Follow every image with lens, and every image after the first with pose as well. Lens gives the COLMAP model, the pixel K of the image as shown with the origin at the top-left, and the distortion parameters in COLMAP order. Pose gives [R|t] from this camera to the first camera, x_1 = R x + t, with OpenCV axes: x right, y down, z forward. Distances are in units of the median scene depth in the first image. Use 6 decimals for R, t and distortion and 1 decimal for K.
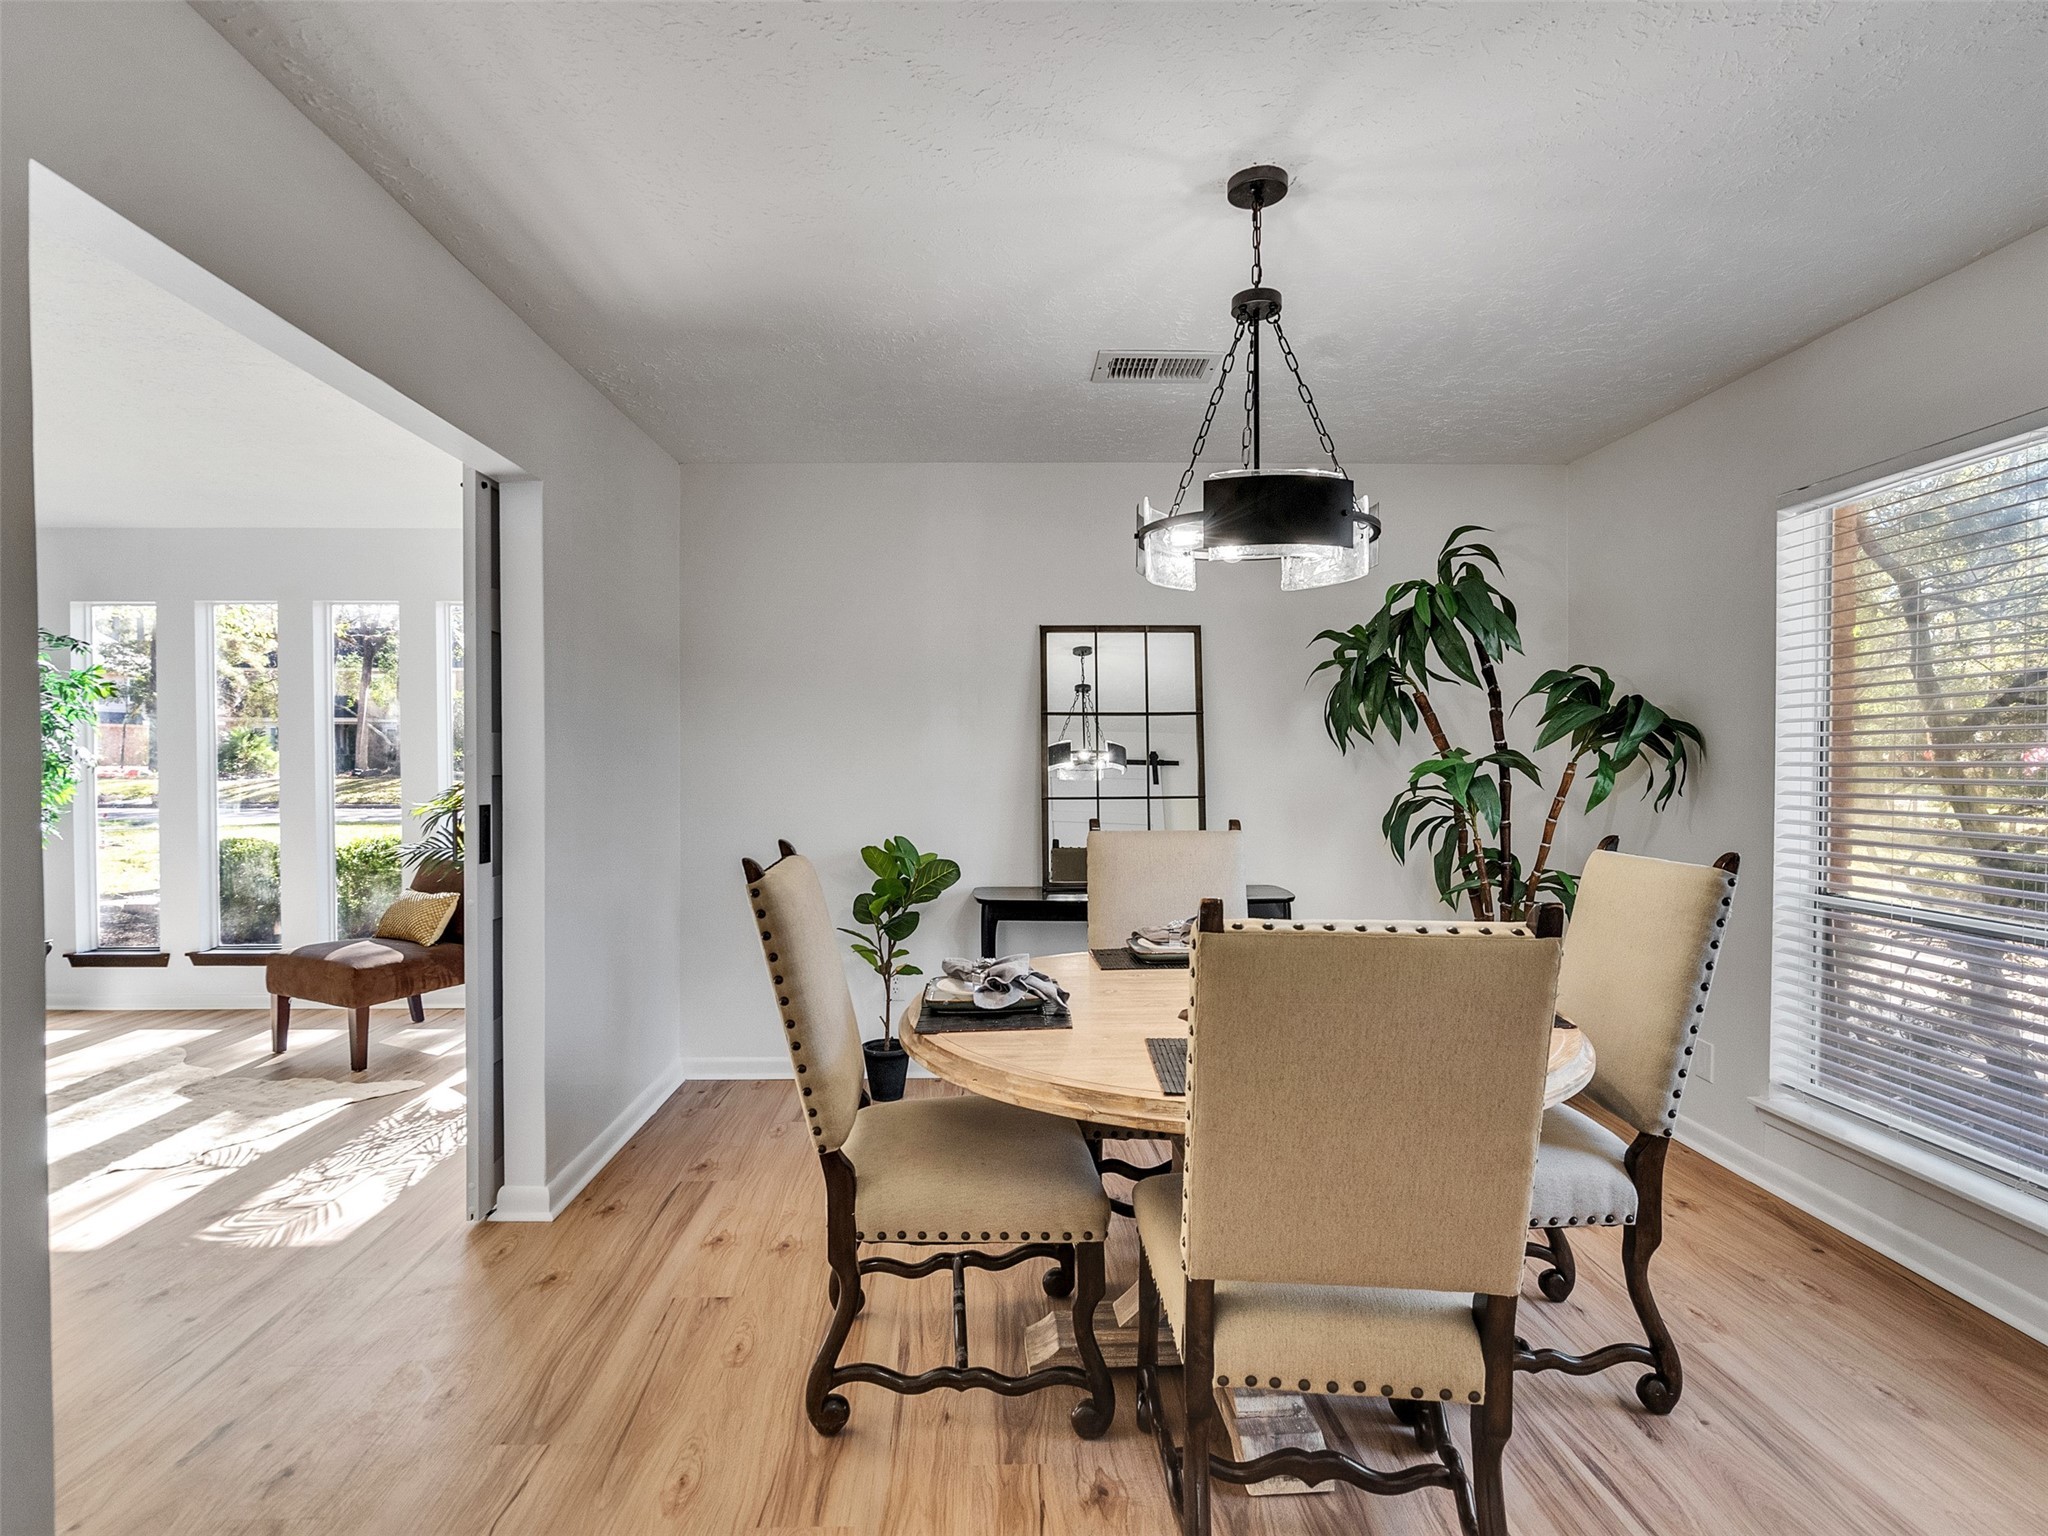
lens RADIAL K [[1045.1, 0, 1021.5], [0, 1045.1, 761.0], [0, 0, 1]] dist [-0.014606, 0.005399]
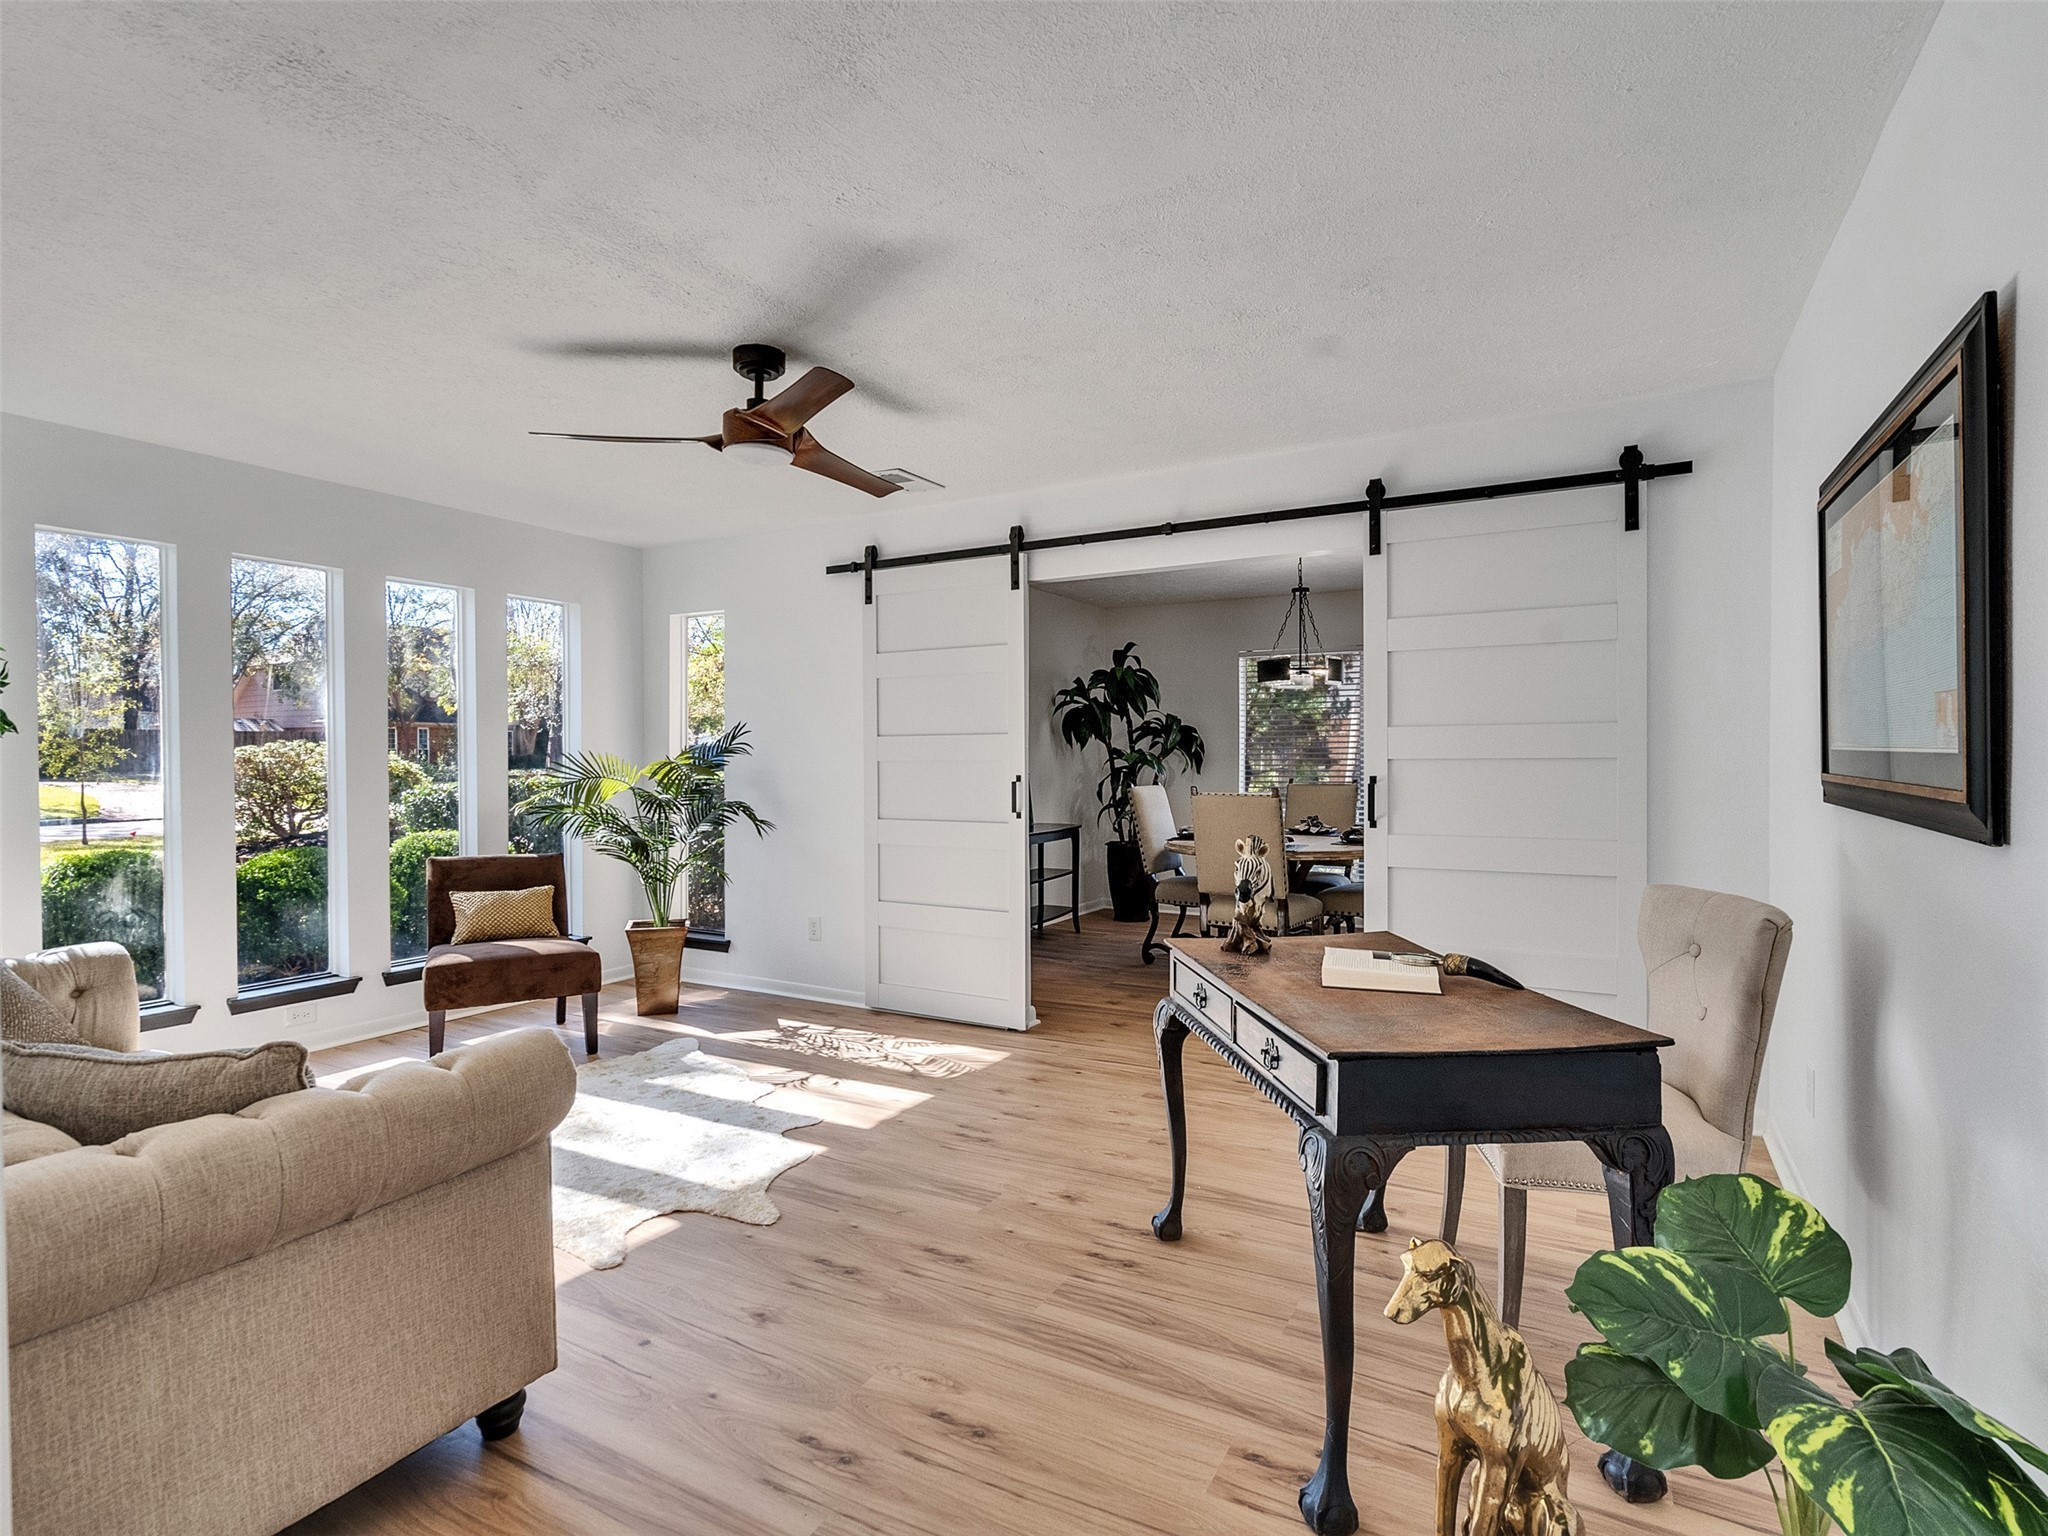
lens RADIAL K [[1045.1, 0, 1002.1], [0, 1045.1, 757.4], [0, 0, 1]] dist [-0.014606, 0.005399]
pose [[0.528409, -0.002560, 0.848986, -1.206719], [0.008826, 0.999958, -0.002479, 0.010457], [-0.848944, 0.008803, 0.528410, 0.099389]]
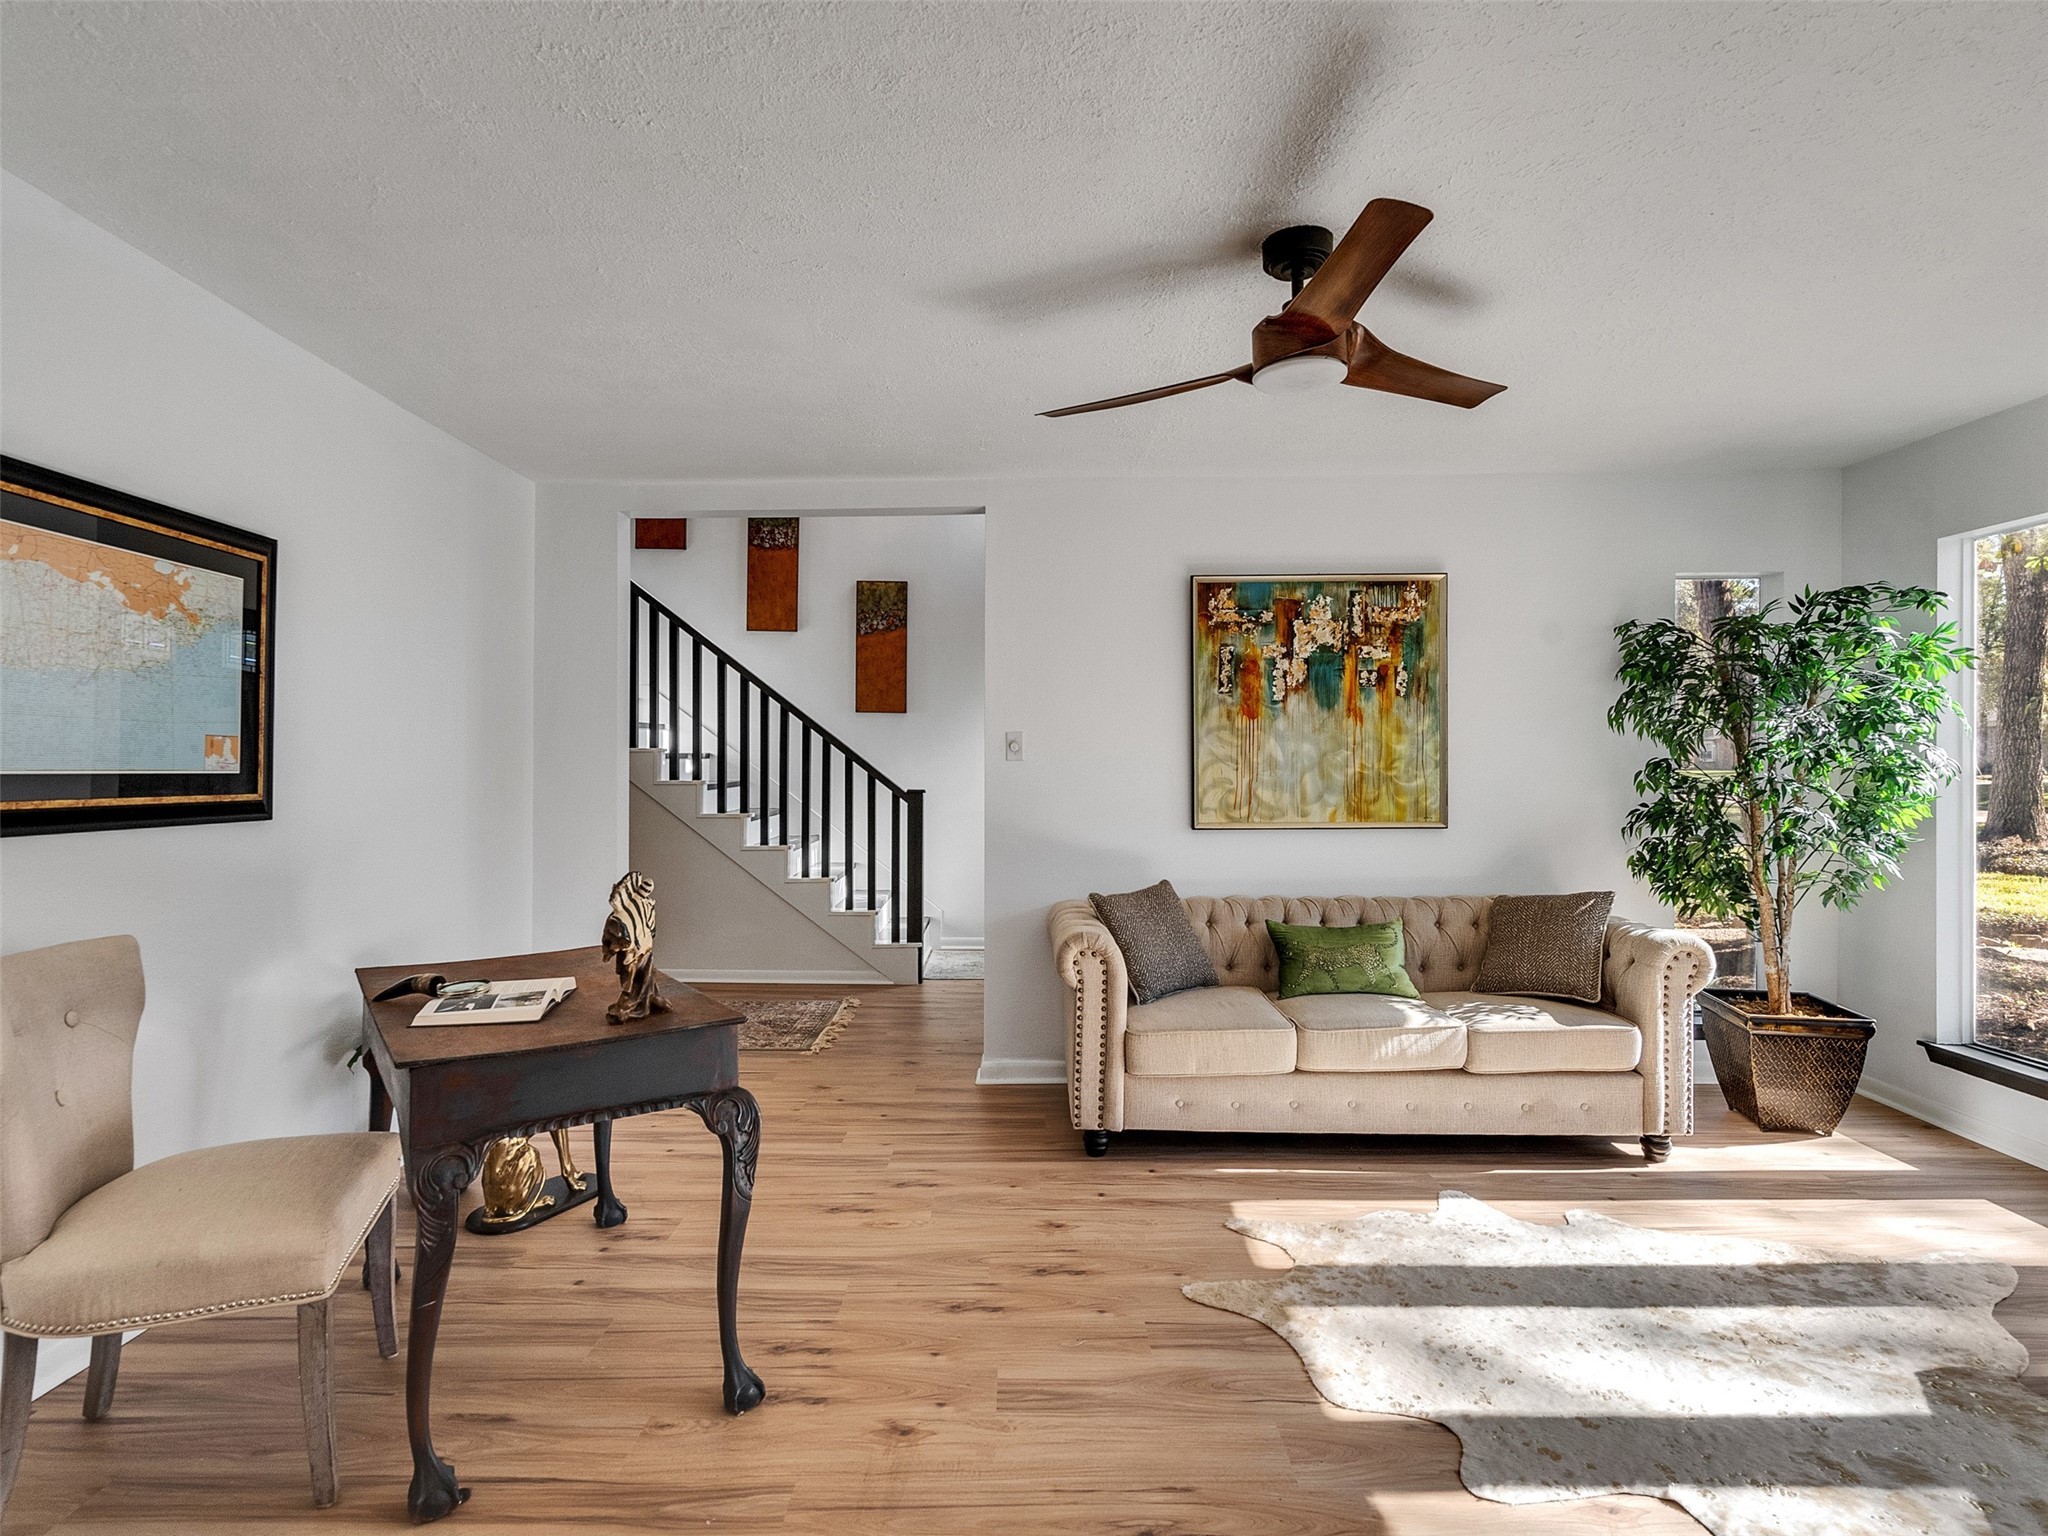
lens RADIAL K [[1045.1, 0, 1004.6], [0, 1045.1, 758.4], [0, 0, 1]] dist [-0.014606, 0.005399]
pose [[-0.050444, -0.000238, -0.998727, -0.212850], [-0.010657, 0.999943, 0.000300, 0.000572], [0.998670, 0.010659, -0.050443, 0.466947]]
